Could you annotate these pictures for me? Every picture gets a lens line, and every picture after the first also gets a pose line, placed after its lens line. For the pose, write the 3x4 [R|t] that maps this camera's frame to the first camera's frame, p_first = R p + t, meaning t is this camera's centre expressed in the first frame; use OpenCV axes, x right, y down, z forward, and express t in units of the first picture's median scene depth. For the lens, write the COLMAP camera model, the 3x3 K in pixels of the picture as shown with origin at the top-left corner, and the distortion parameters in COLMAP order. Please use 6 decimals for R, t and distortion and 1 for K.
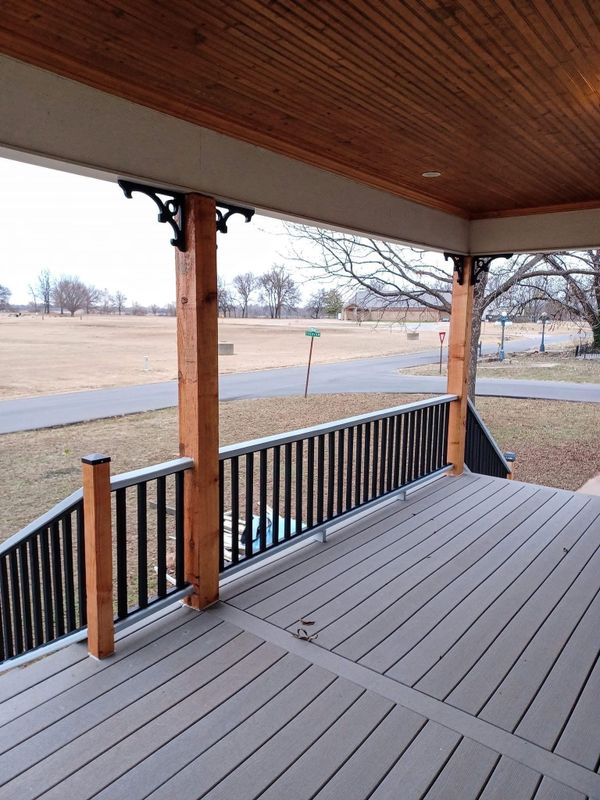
lens RADIAL K [[592.8, 0, 295.2], [0, 592.8, 400.0], [0, 0, 1]] dist [0.038197, 0.009482]
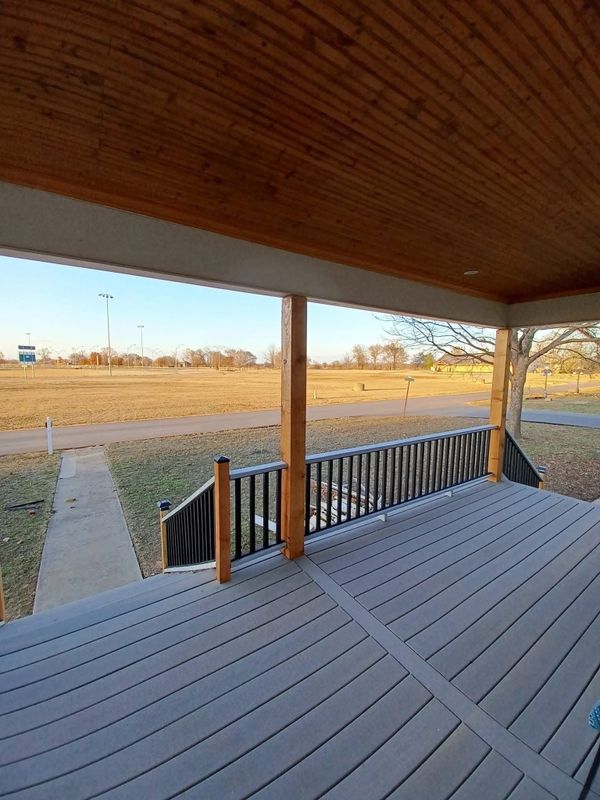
lens RADIAL K [[322.1, 0, 293.8], [0, 322.1, 401.3], [0, 0, 1]] dist [-0.009179, -0.003149]
pose [[0.943219, 0.031121, -0.330711, 0.103776], [-0.044081, 0.998523, -0.031760, -0.030749], [0.329235, 0.044535, 0.943197, 0.175057]]
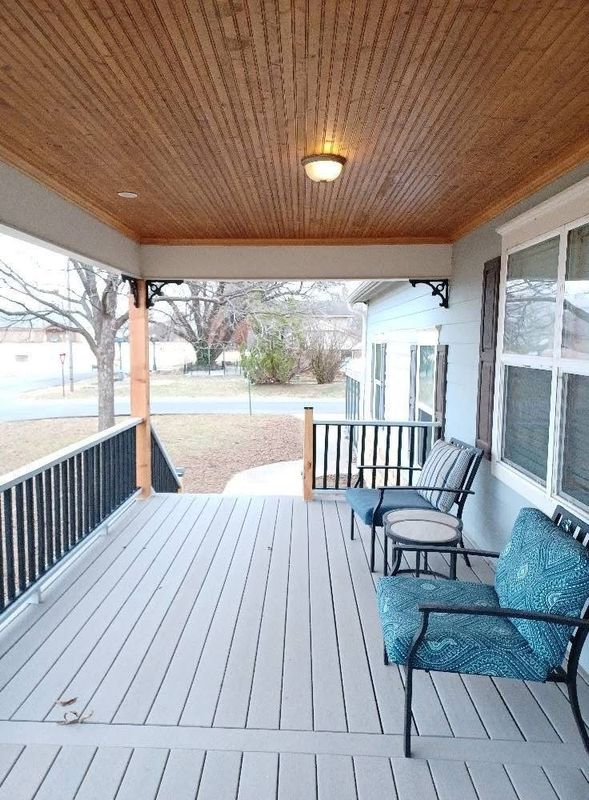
lens RADIAL K [[580.4, 0, 294.9], [0, 580.4, 403.1], [0, 0, 1]] dist [0.003652, 0.001243]
pose [[0.797666, -0.066259, 0.599449, -0.166146], [0.081744, 0.996652, 0.001389, -0.021549], [-0.597534, 0.047894, 0.800412, 0.109838]]
